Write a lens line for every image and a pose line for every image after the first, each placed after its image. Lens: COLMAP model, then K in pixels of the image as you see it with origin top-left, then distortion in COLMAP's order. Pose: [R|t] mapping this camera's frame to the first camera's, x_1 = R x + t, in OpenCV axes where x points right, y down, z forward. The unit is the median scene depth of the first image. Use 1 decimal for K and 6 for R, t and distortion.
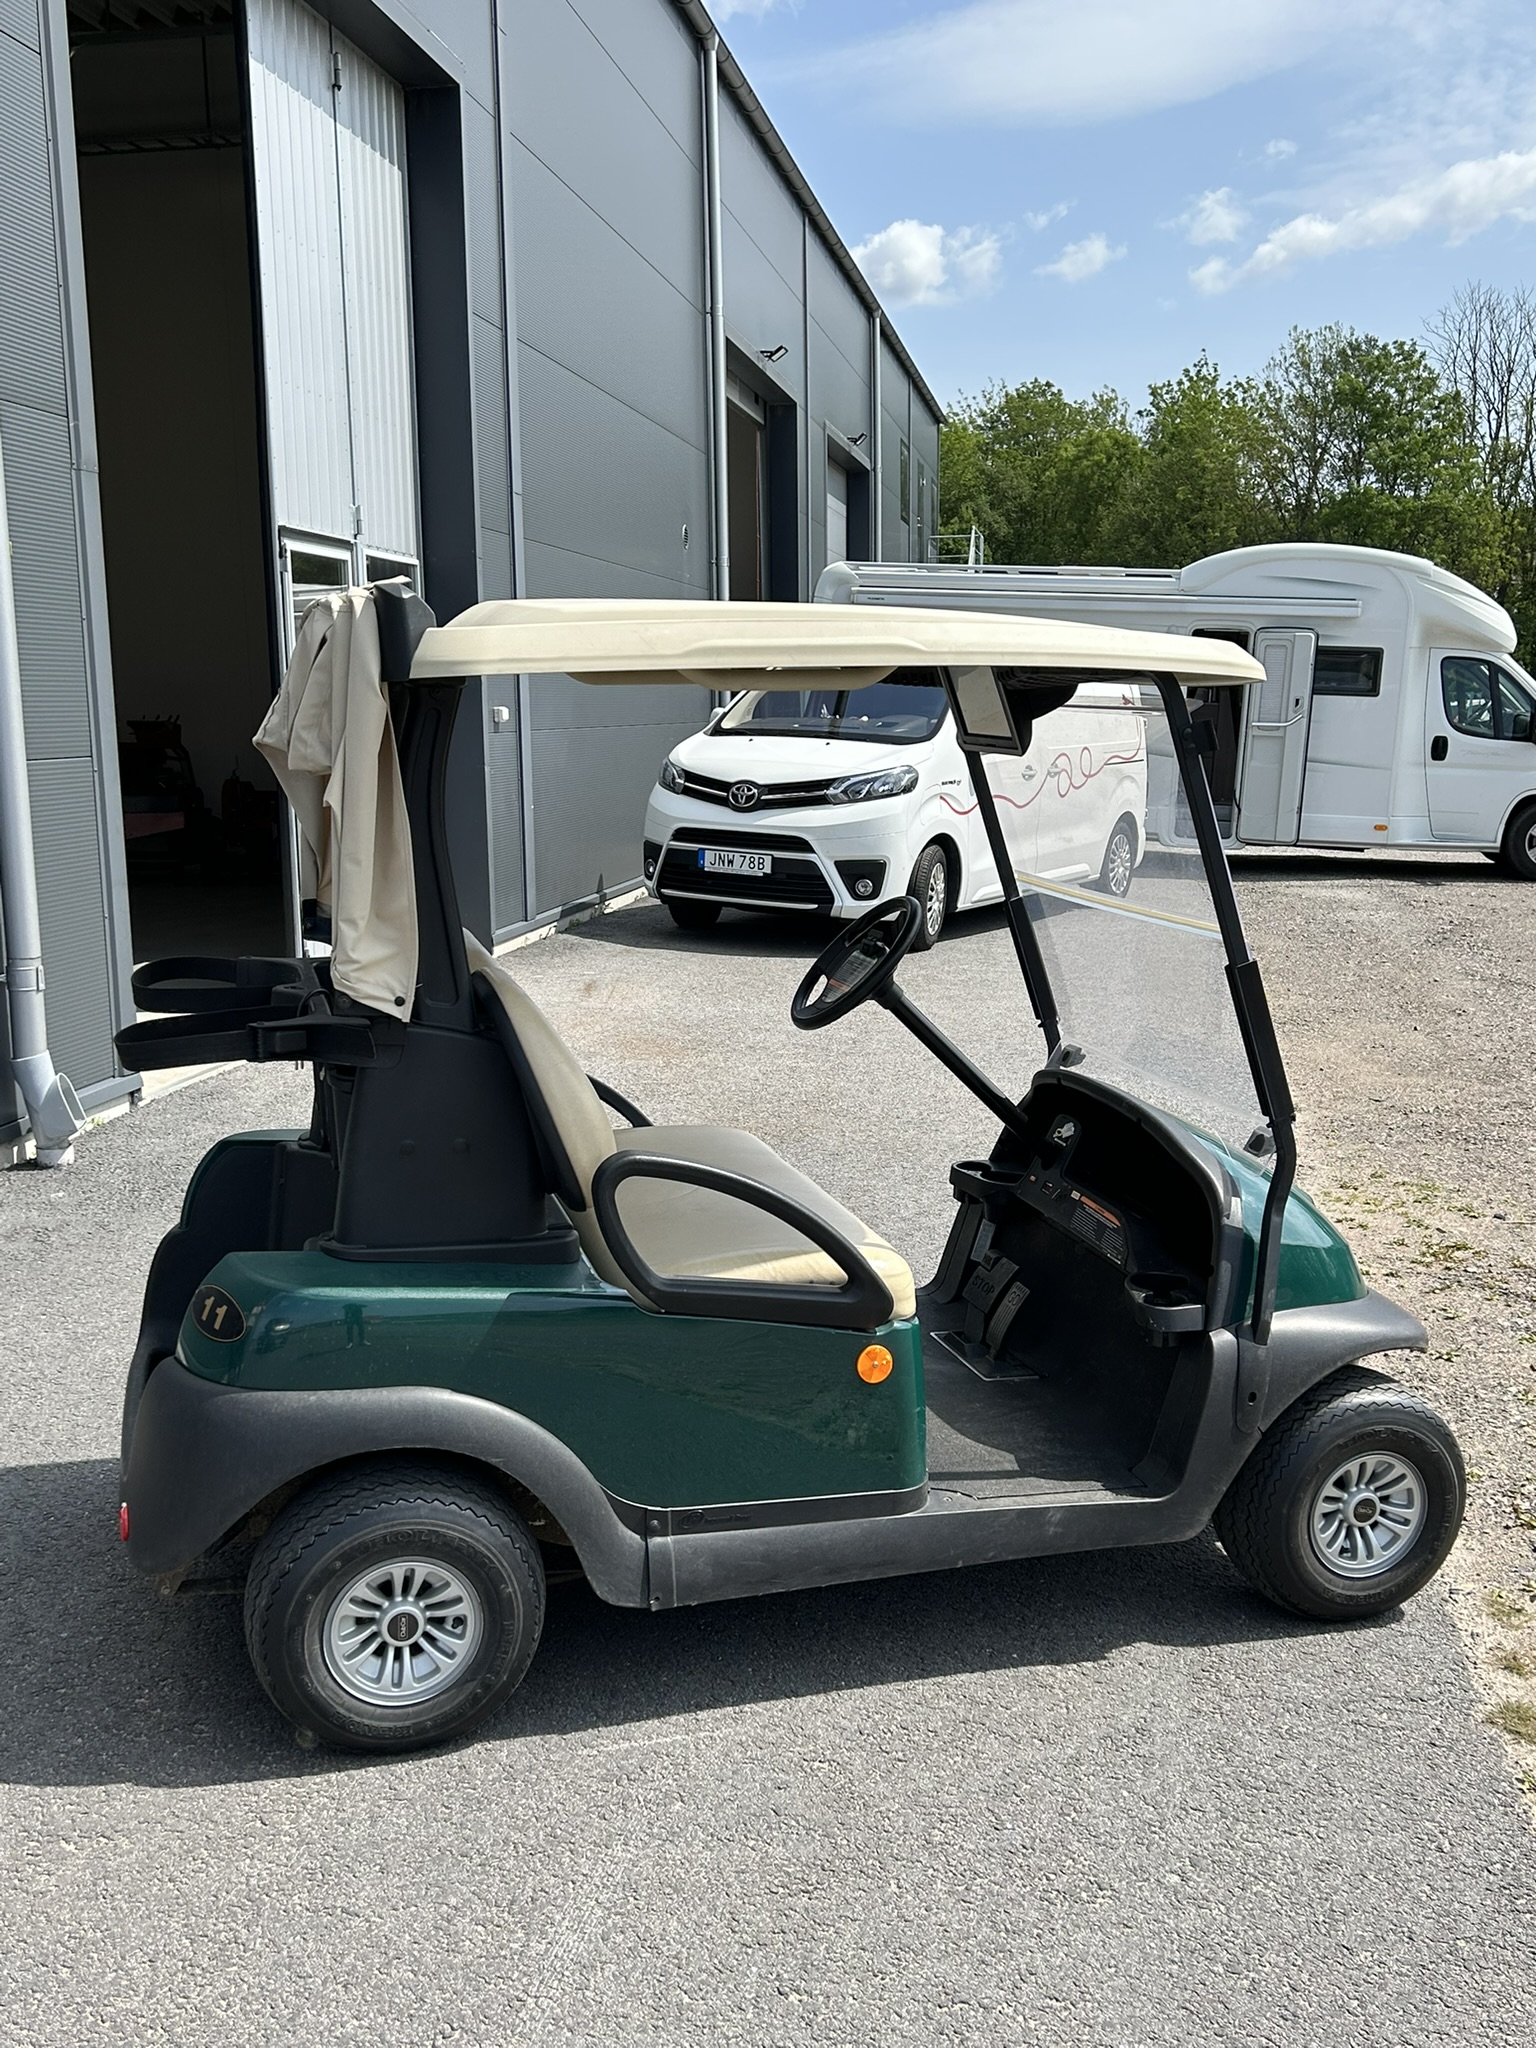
lens RADIAL K [[1941.8, 0, 743.5], [0, 1941.8, 1030.9], [0, 0, 1]] dist [0.021477, 0.000000]
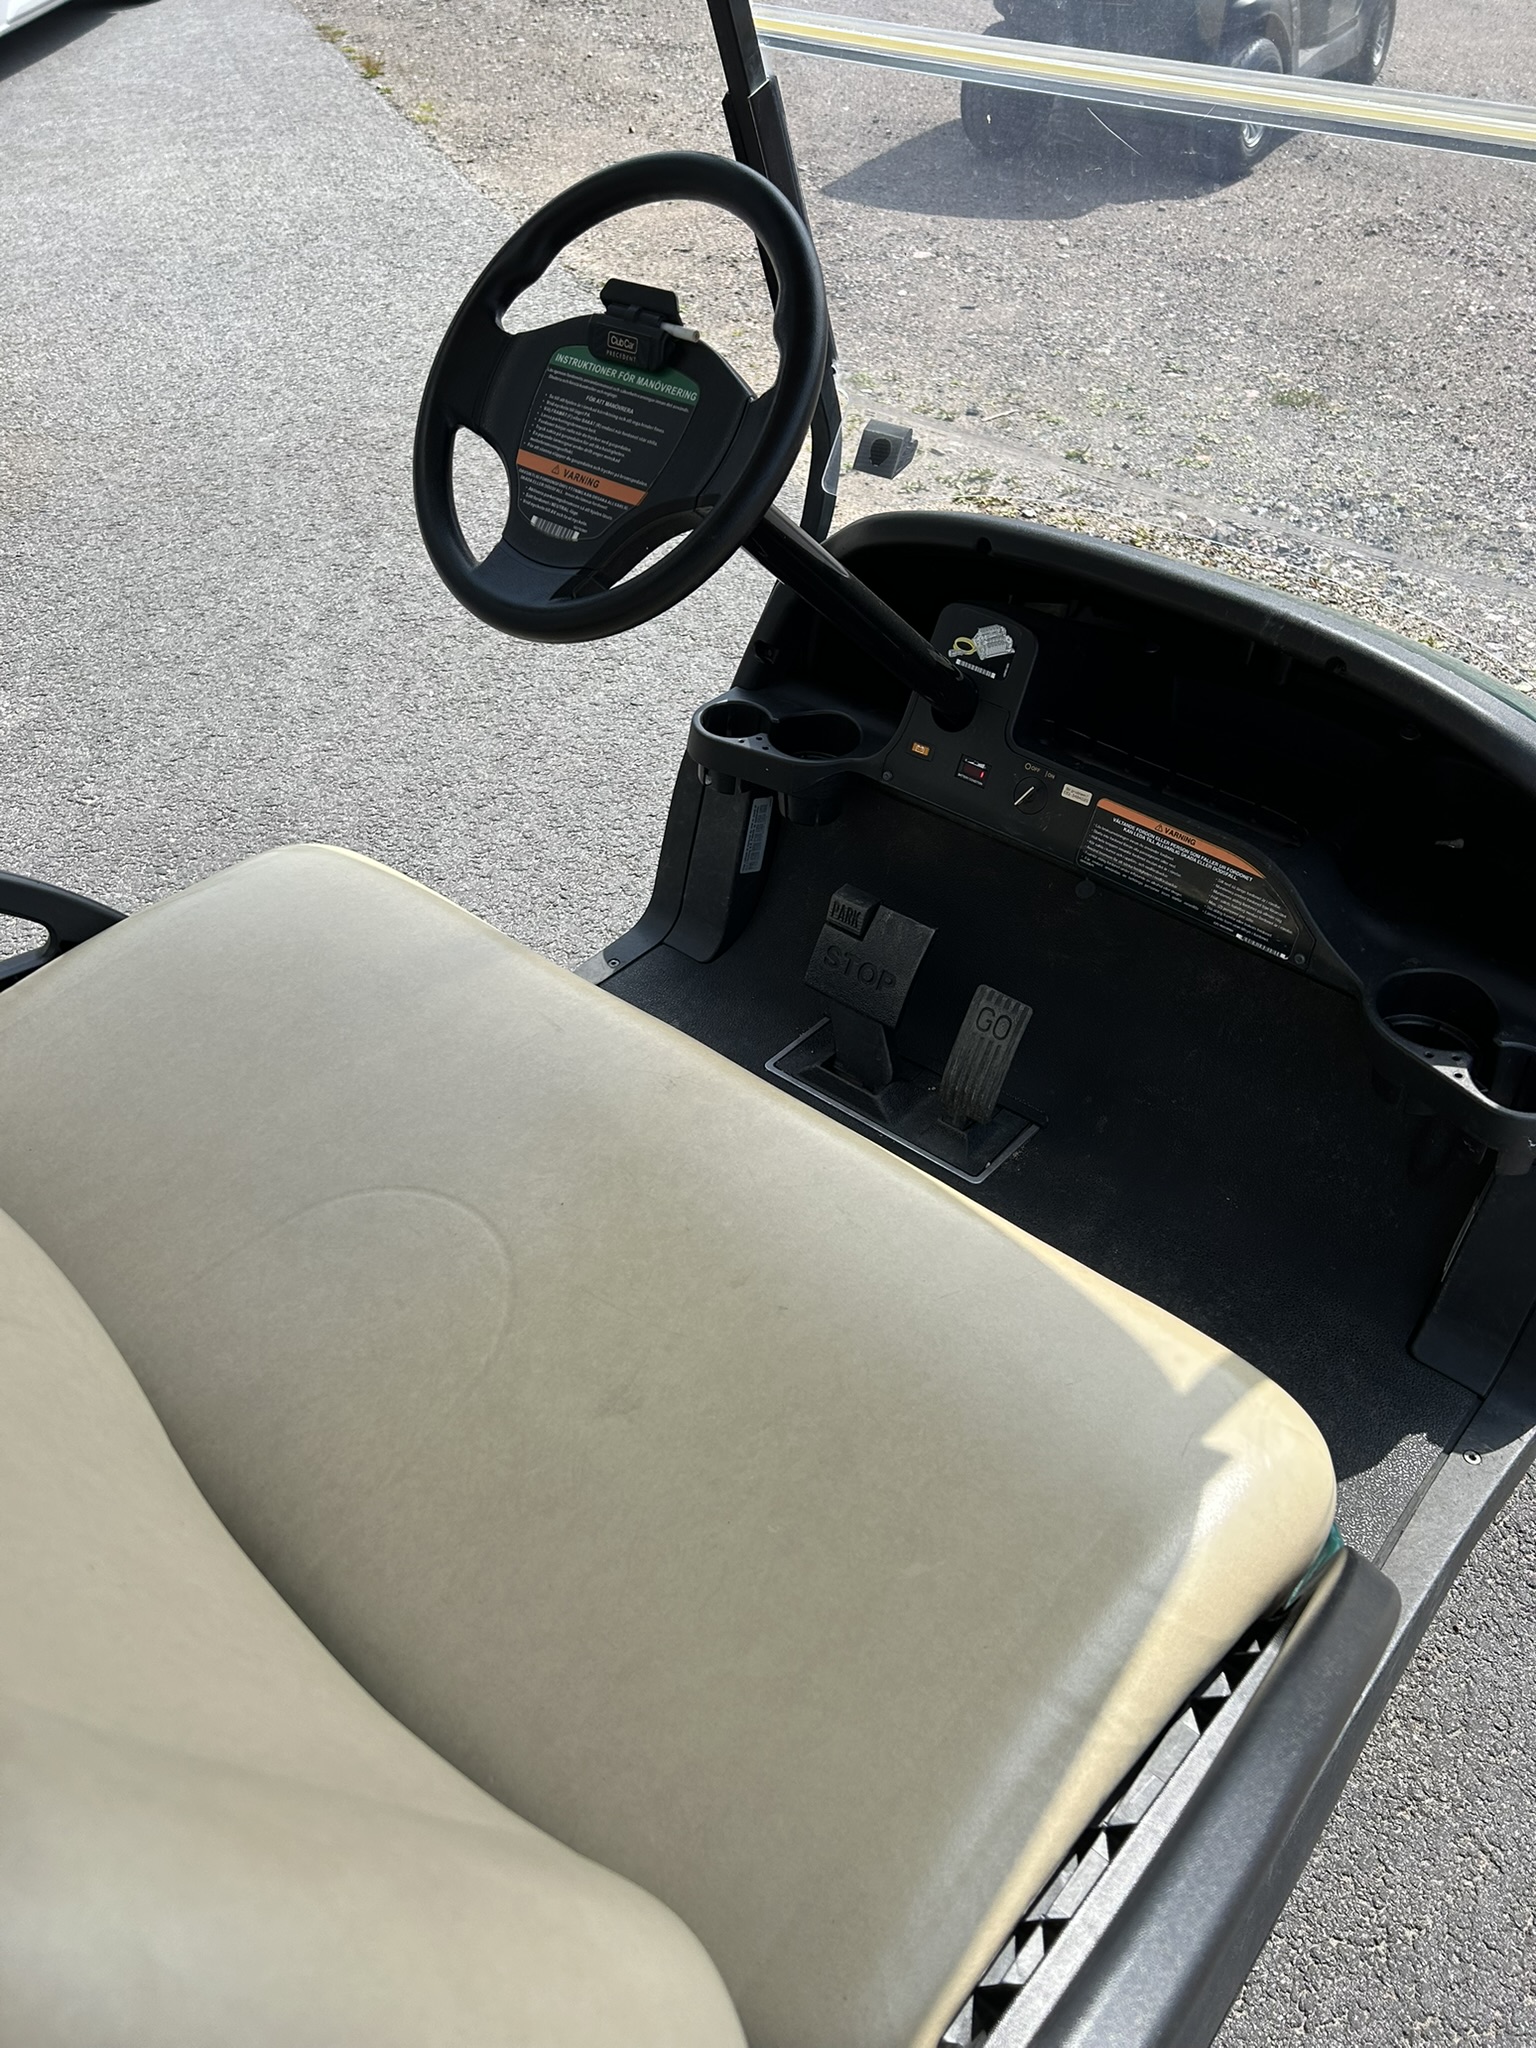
lens RADIAL K [[1543.6, 0, 768.5], [0, 1543.6, 1040.9], [0, 0, 1]] dist [0.042596, -0.056896]
pose [[0.833963, -0.387628, 0.392747, -0.071285], [0.126775, 0.827279, 0.547300, -0.086377], [-0.537061, -0.406637, 0.739062, 0.710774]]
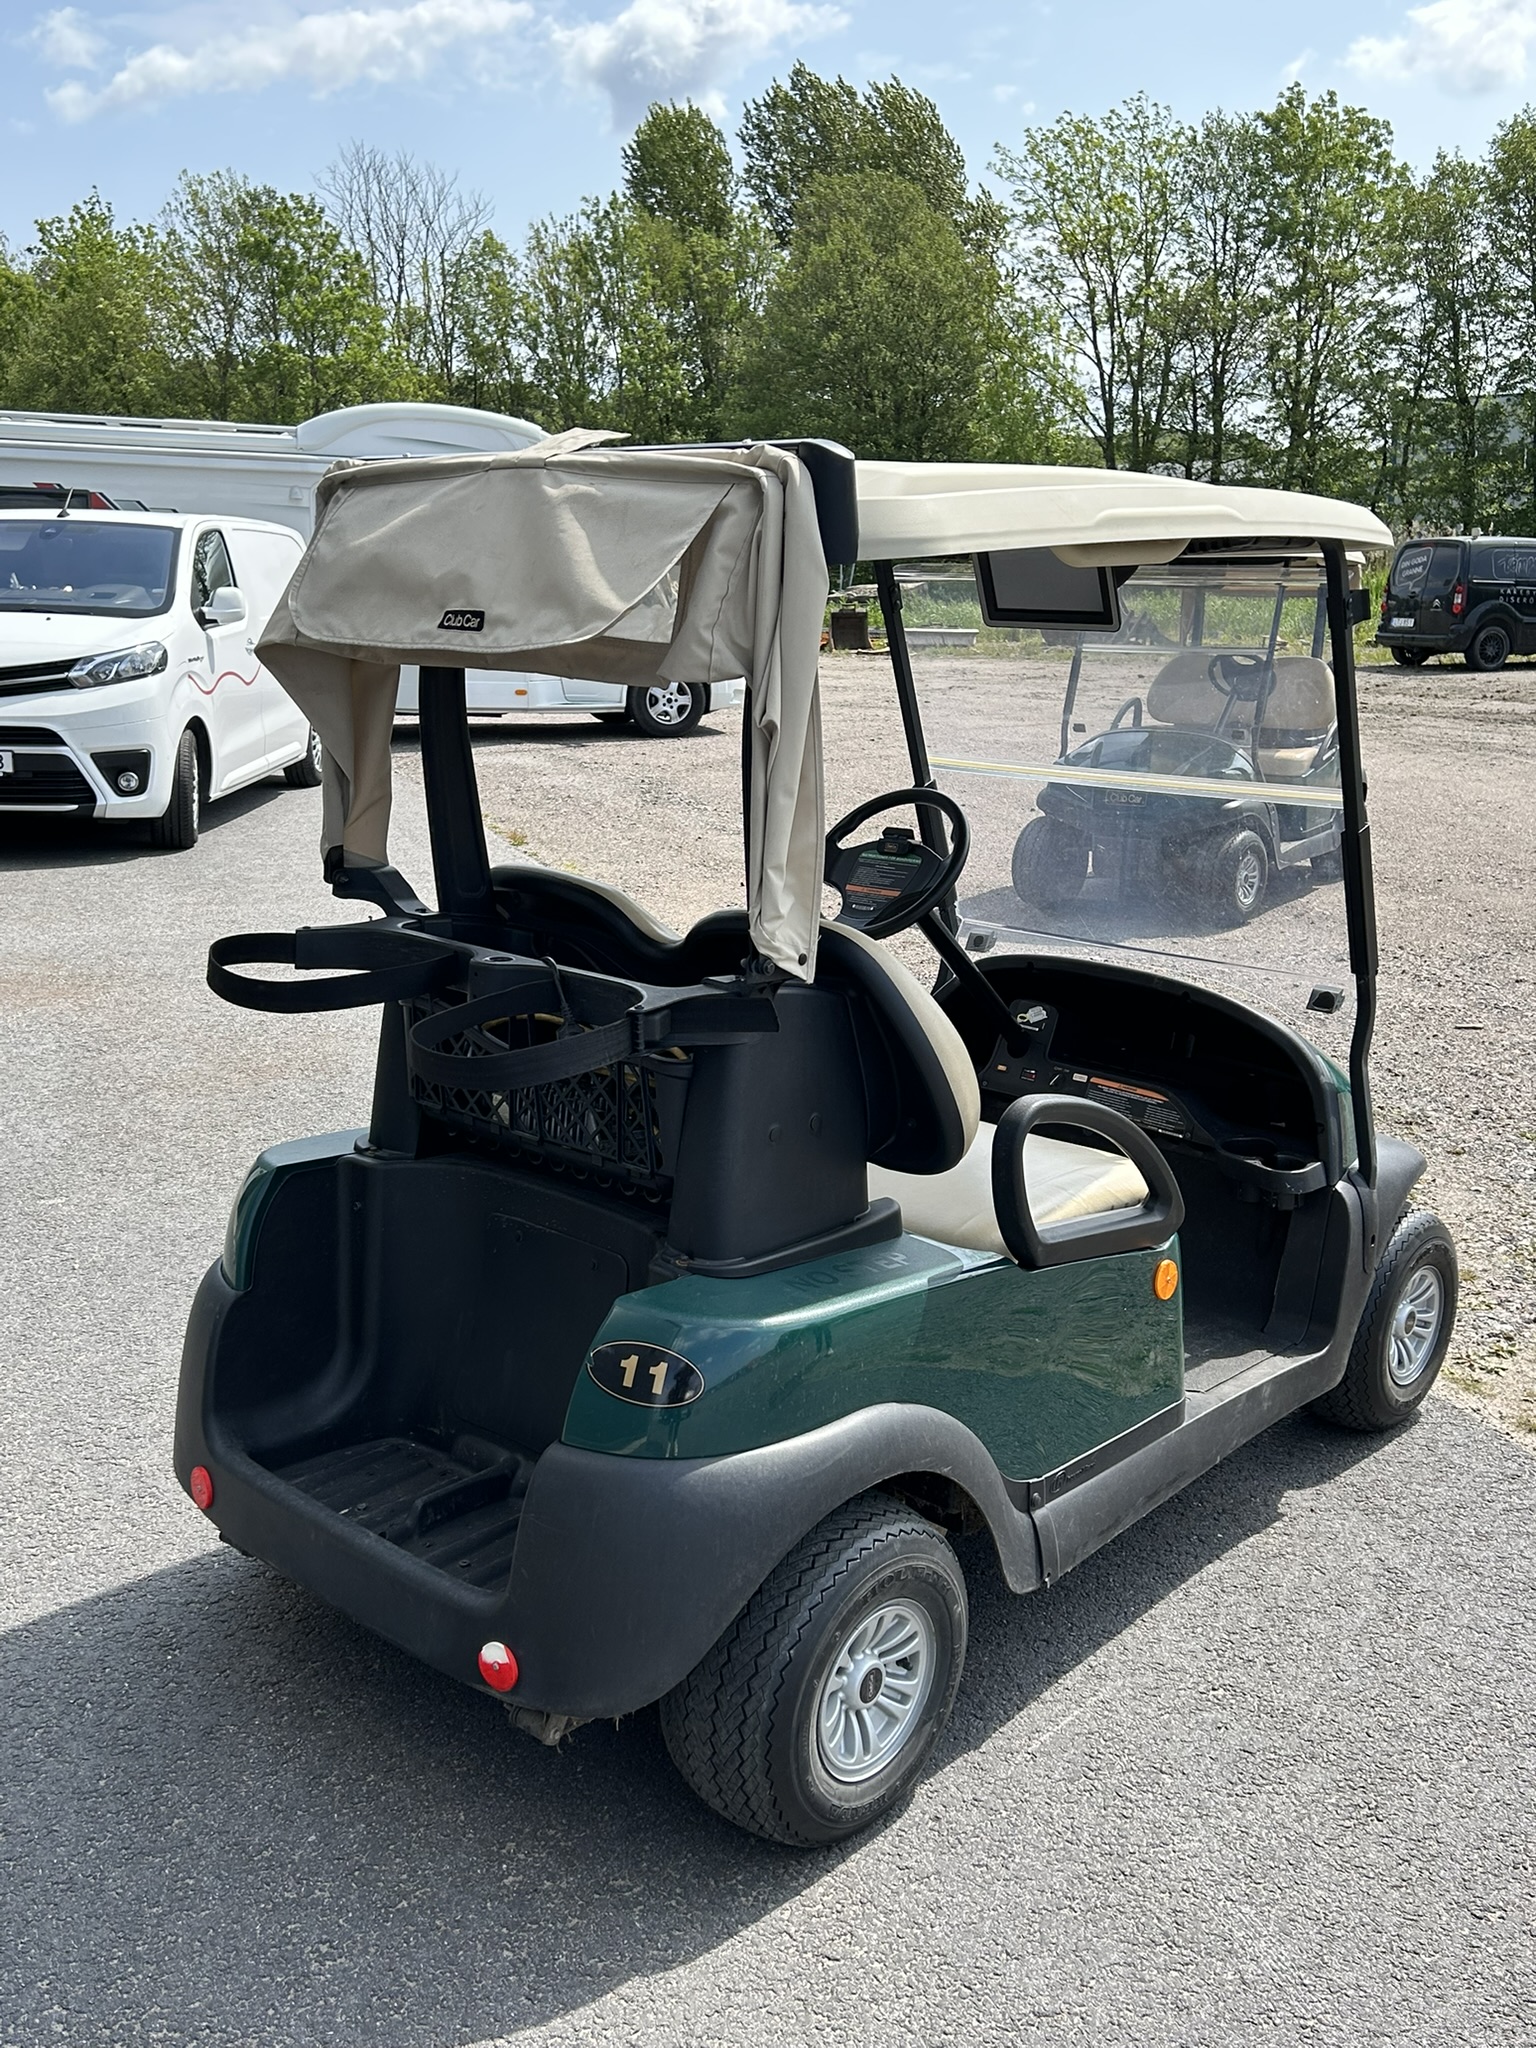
lens RADIAL K [[1941.8, 0, 761.8], [0, 1941.8, 1027.8], [0, 0, 1]] dist [0.021477, 0.000000]
pose [[0.849018, -0.131235, 0.511806, -0.465015], [0.096762, 0.990900, 0.093566, -0.049002], [-0.519427, -0.029916, 0.853991, 0.228777]]
